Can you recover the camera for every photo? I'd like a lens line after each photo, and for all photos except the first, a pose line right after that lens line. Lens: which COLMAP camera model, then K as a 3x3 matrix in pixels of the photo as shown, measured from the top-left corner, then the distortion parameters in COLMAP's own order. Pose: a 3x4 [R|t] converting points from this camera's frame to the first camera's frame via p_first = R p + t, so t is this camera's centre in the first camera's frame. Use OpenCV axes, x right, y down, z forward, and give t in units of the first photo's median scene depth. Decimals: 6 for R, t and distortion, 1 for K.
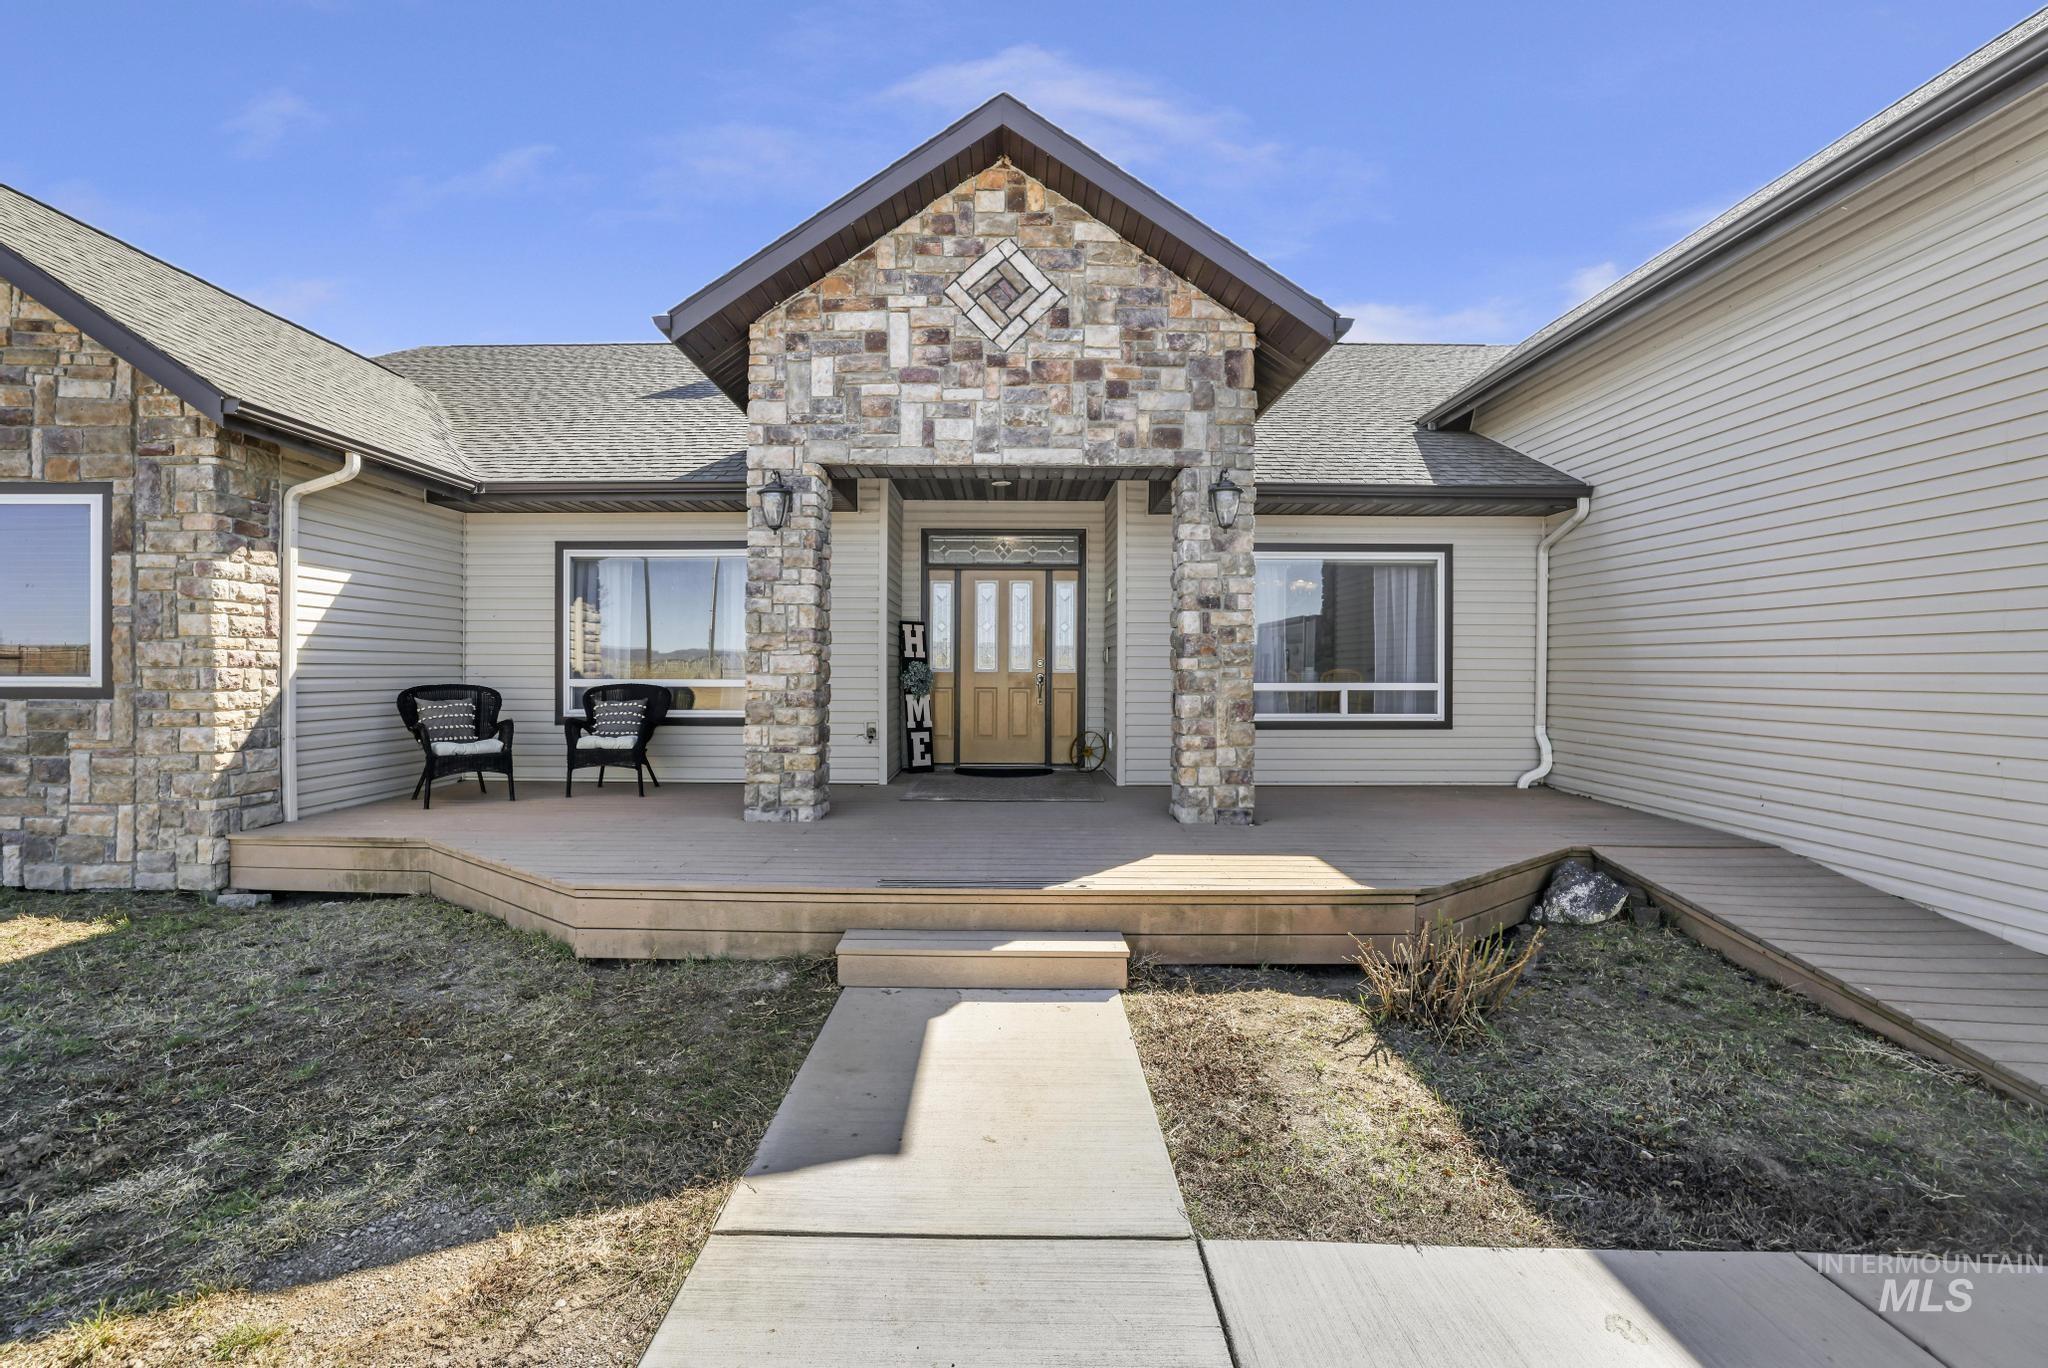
lens RADIAL K [[876.1, 0, 947.3], [0, 876.1, 669.8], [0, 0, 1]] dist [-0.035252, 0.011057]
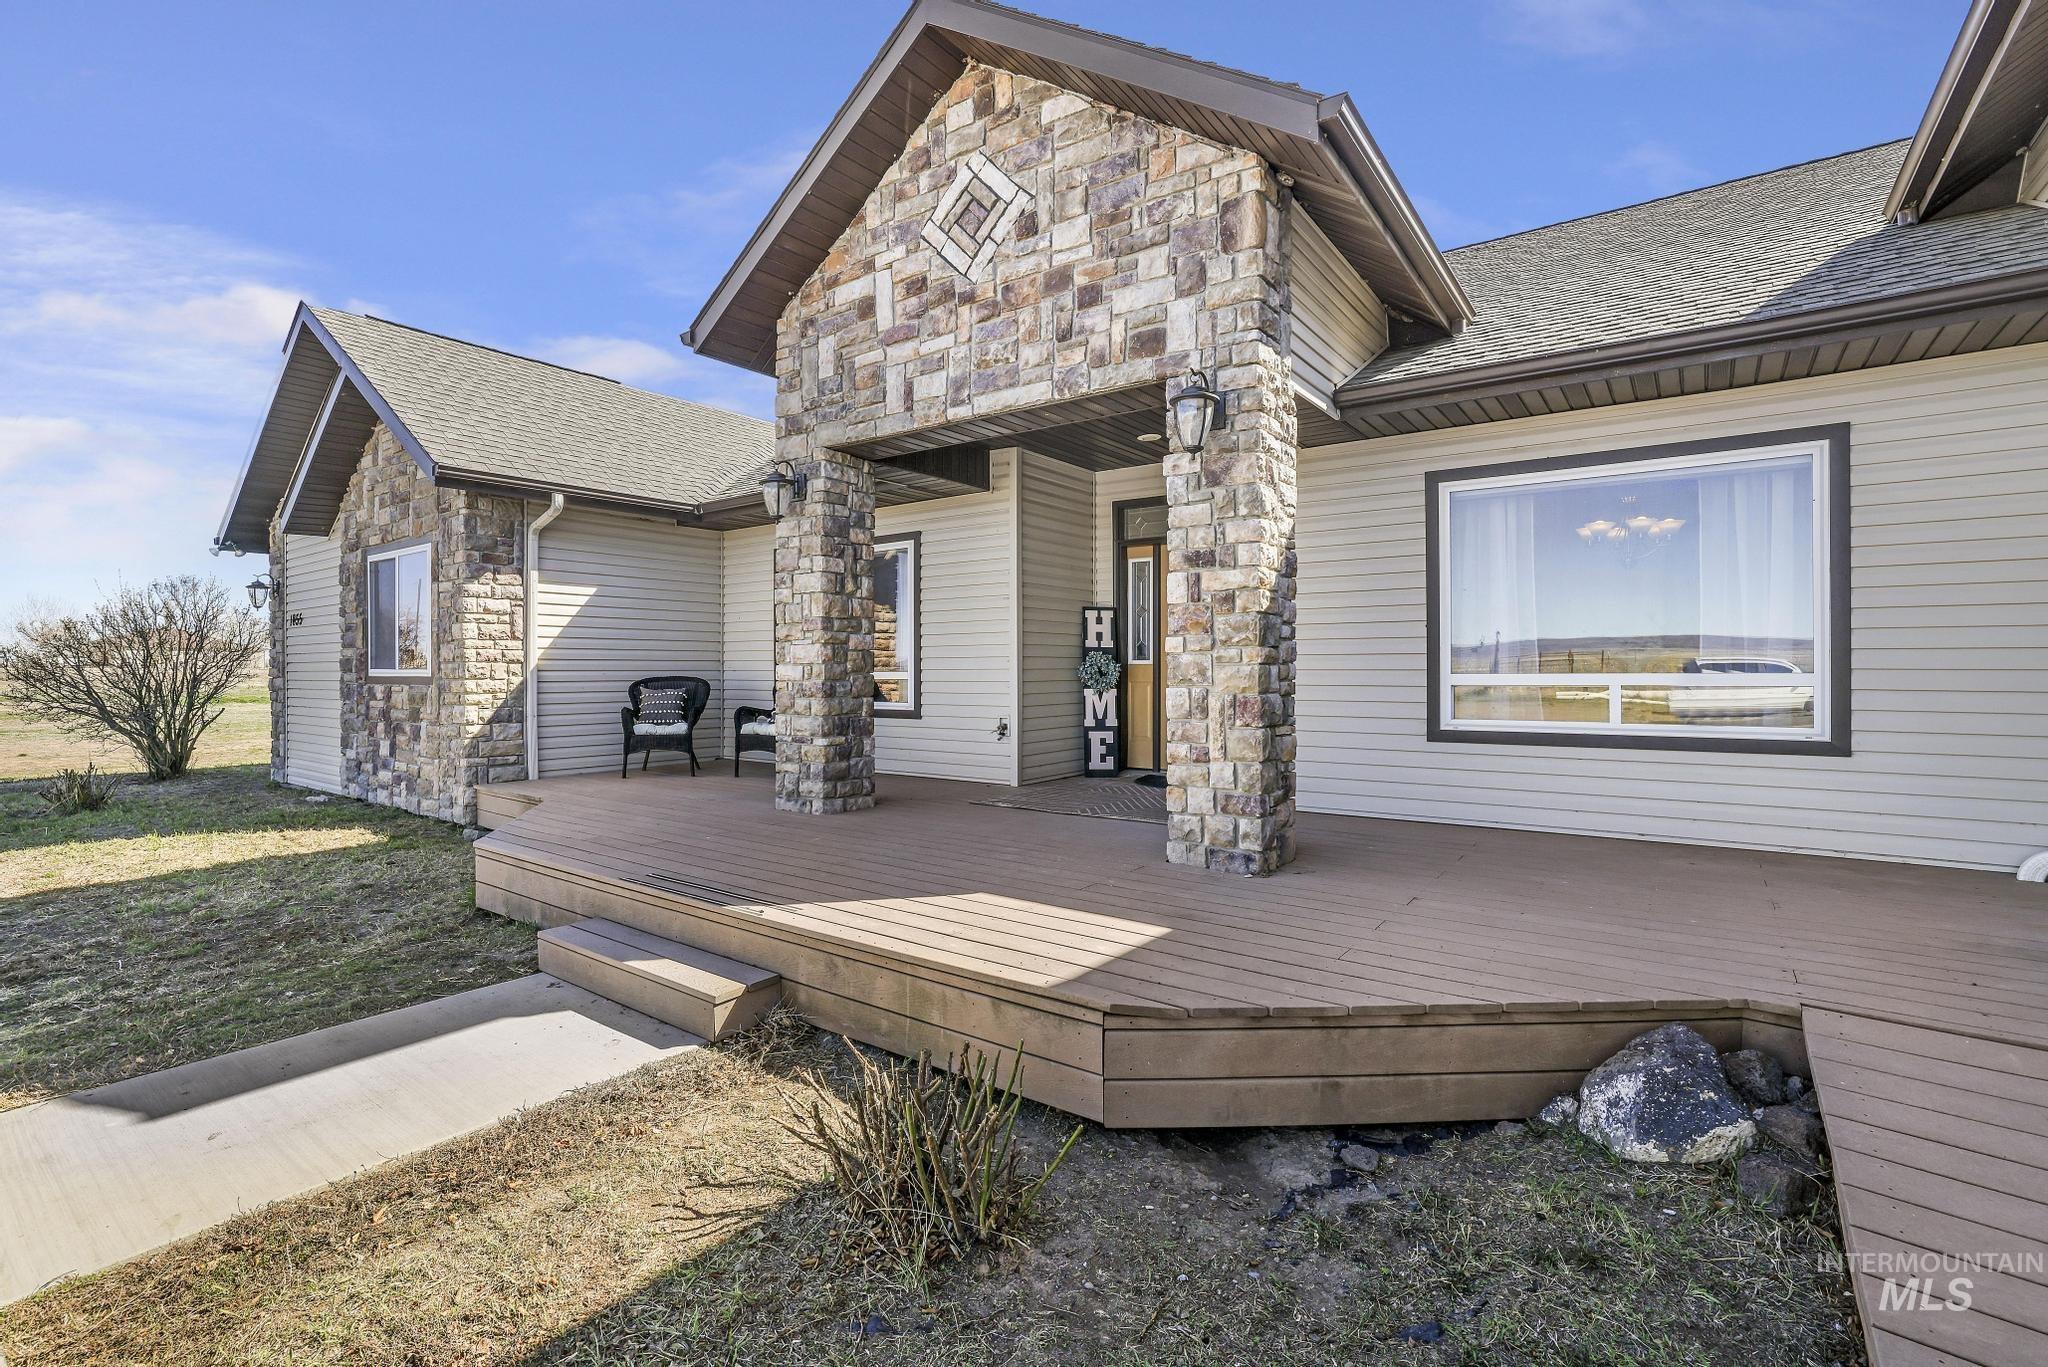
lens RADIAL K [[876.1, 0, 1016.9], [0, 876.1, 669.3], [0, 0, 1]] dist [-0.035252, 0.011057]
pose [[0.825561, -0.005290, -0.564289, 0.580631], [0.004792, 0.999986, -0.002363, 0.014680], [0.564293, -0.000753, 0.825574, 0.320277]]
